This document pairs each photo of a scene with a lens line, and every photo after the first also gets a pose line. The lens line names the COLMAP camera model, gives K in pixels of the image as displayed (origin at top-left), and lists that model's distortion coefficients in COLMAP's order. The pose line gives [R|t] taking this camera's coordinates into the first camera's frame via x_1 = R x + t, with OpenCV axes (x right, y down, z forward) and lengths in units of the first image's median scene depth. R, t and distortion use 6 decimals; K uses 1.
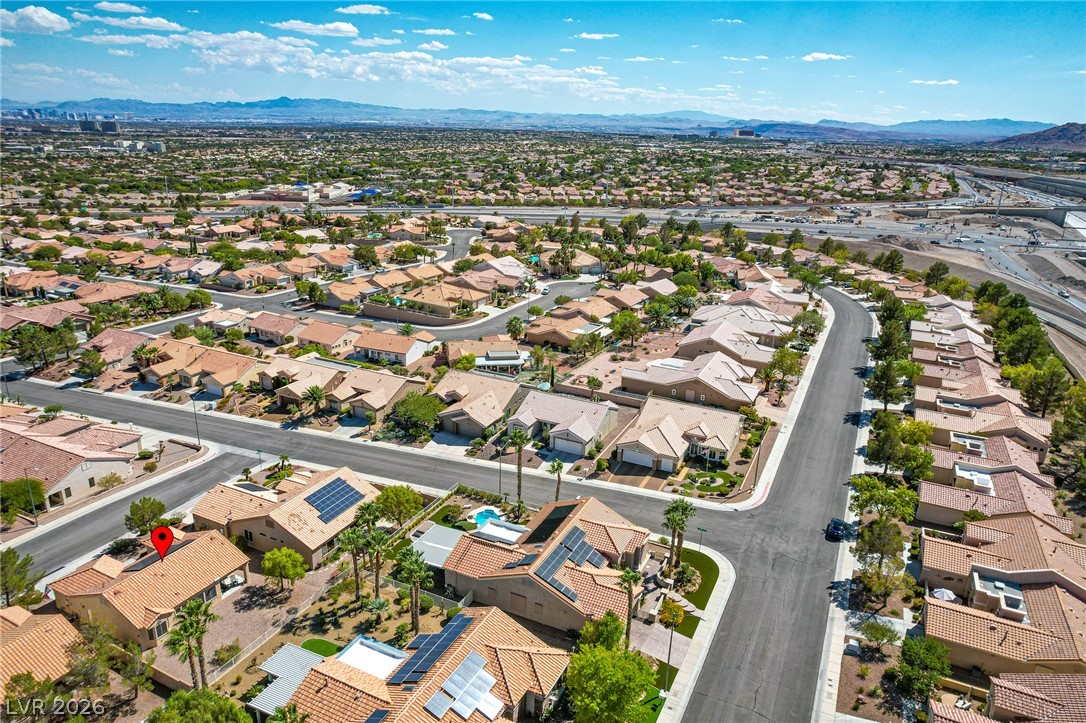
lens RADIAL K [[729.5, 0, 543.9], [0, 729.5, 383.3], [0, 0, 1]] dist [-0.089847, 0.091479]
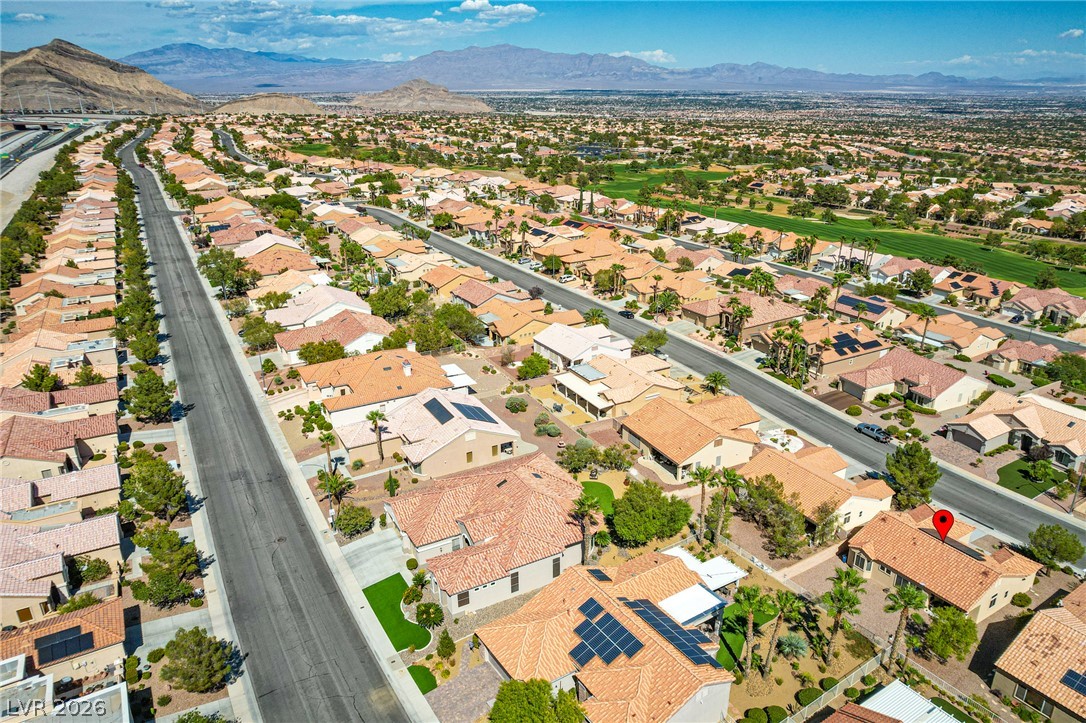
lens RADIAL K [[742.1, 0, 550.3], [0, 742.1, 366.4], [0, 0, 1]] dist [-0.078188, 0.071110]
pose [[-0.513183, 0.283211, -0.810206, 0.325756], [-0.310370, 0.818870, 0.482828, -0.180397], [0.800196, 0.499243, -0.332330, 0.528756]]
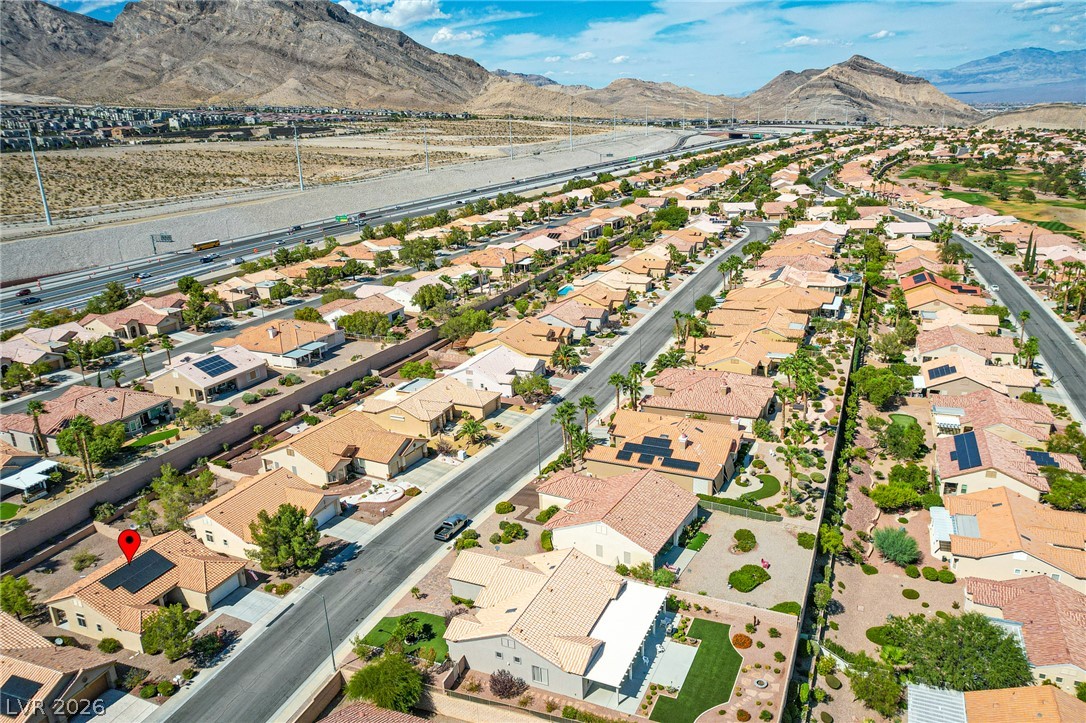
lens RADIAL K [[803.2, 0, 551.5], [0, 803.2, 362.8], [0, 0, 1]] dist [-0.101125, 0.101250]
pose [[-0.996535, 0.027156, -0.078614, -0.702225], [-0.027116, 0.787473, 0.615752, -0.452464], [0.078628, 0.615751, -0.784008, 1.172367]]
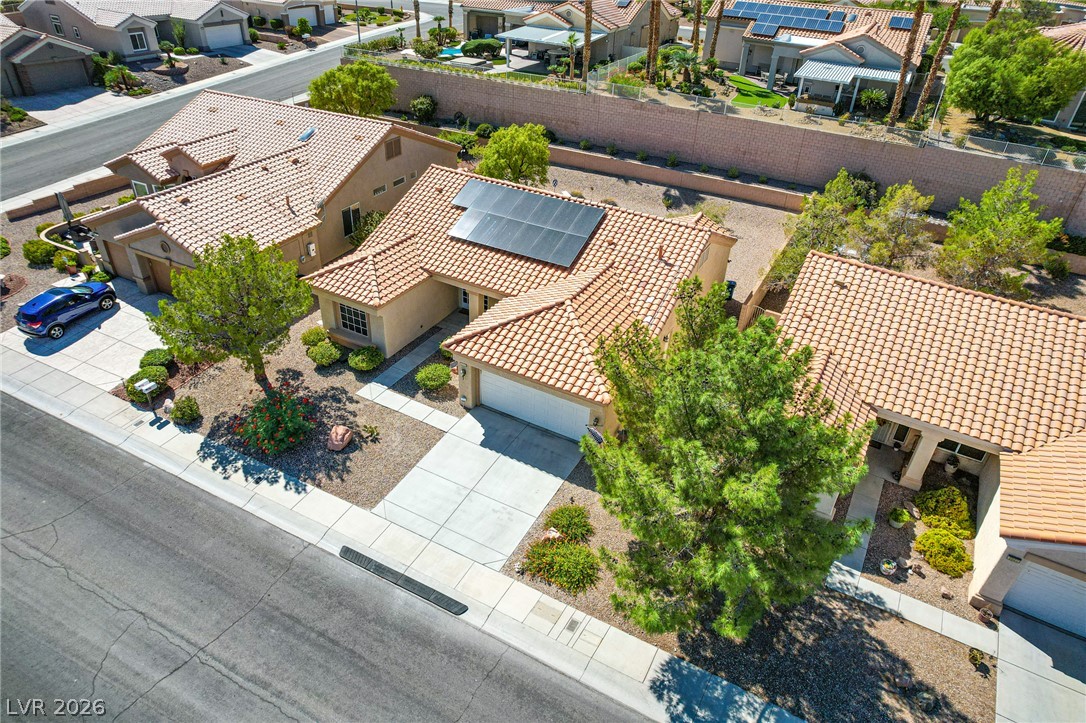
lens RADIAL K [[690.0, 0, 546.3], [0, 690.0, 364.9], [0, 0, 1]] dist [-0.072302, 0.063680]
pose [[0.026433, -0.582154, 0.812649, -0.607934], [0.306359, 0.778533, 0.547750, 0.069705], [-0.951549, 0.234484, 0.198927, 0.638857]]
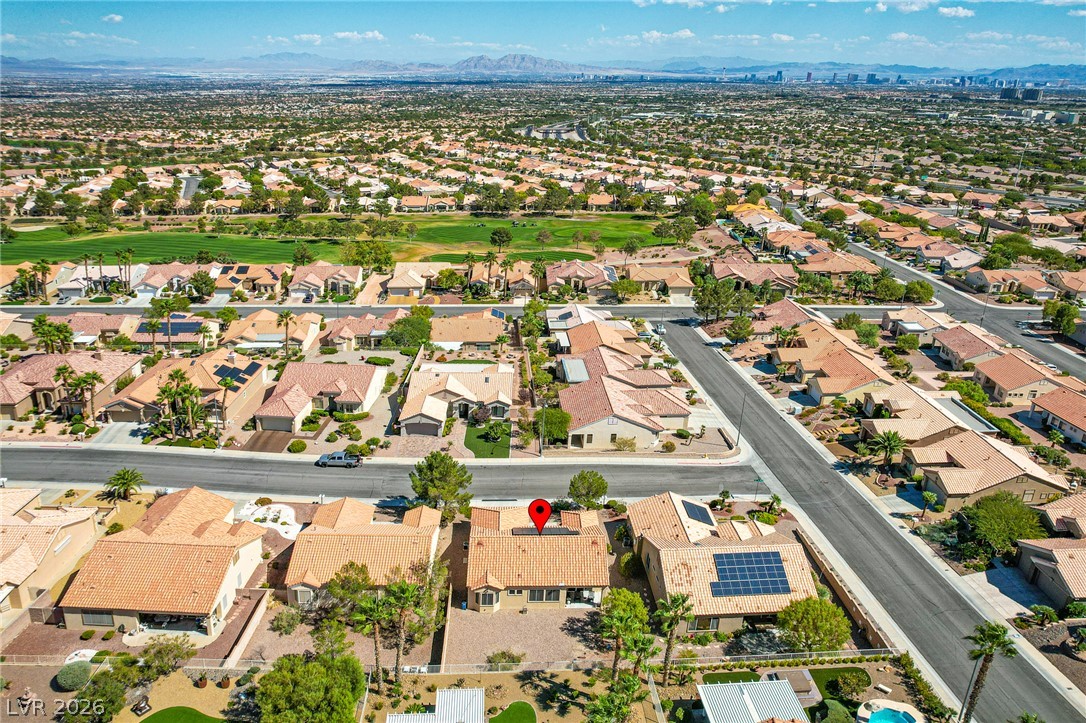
lens RADIAL K [[794.0, 0, 525.6], [0, 794.0, 360.2], [0, 0, 1]] dist [-0.043660, 0.000584]
pose [[0.473484, 0.282276, -0.834346, 0.181622], [-0.294953, 0.943380, 0.151780, -0.086309], [0.829949, 0.174227, 0.529934, 0.262854]]
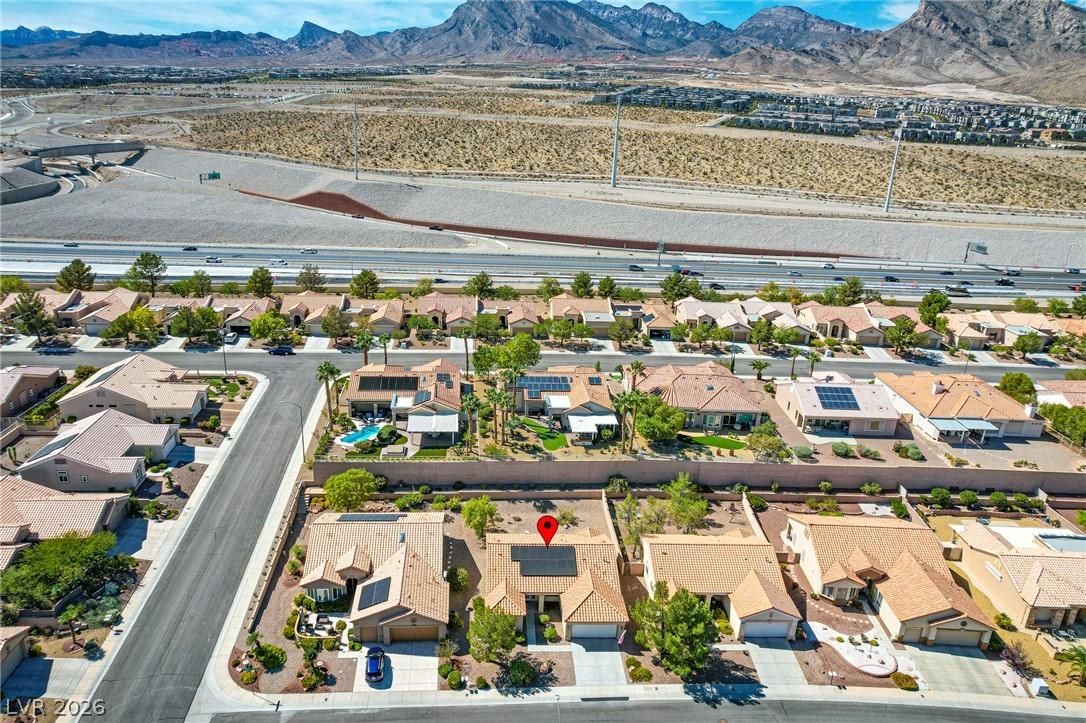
lens RADIAL K [[733.7, 0, 521.9], [0, 733.7, 357.9], [0, 0, 1]] dist [-0.083497, 0.077754]
pose [[-0.494070, -0.336031, 0.801859, -0.836268], [0.250934, 0.827925, 0.501569, -0.332321], [-0.832422, 0.449024, -0.324731, 0.838533]]
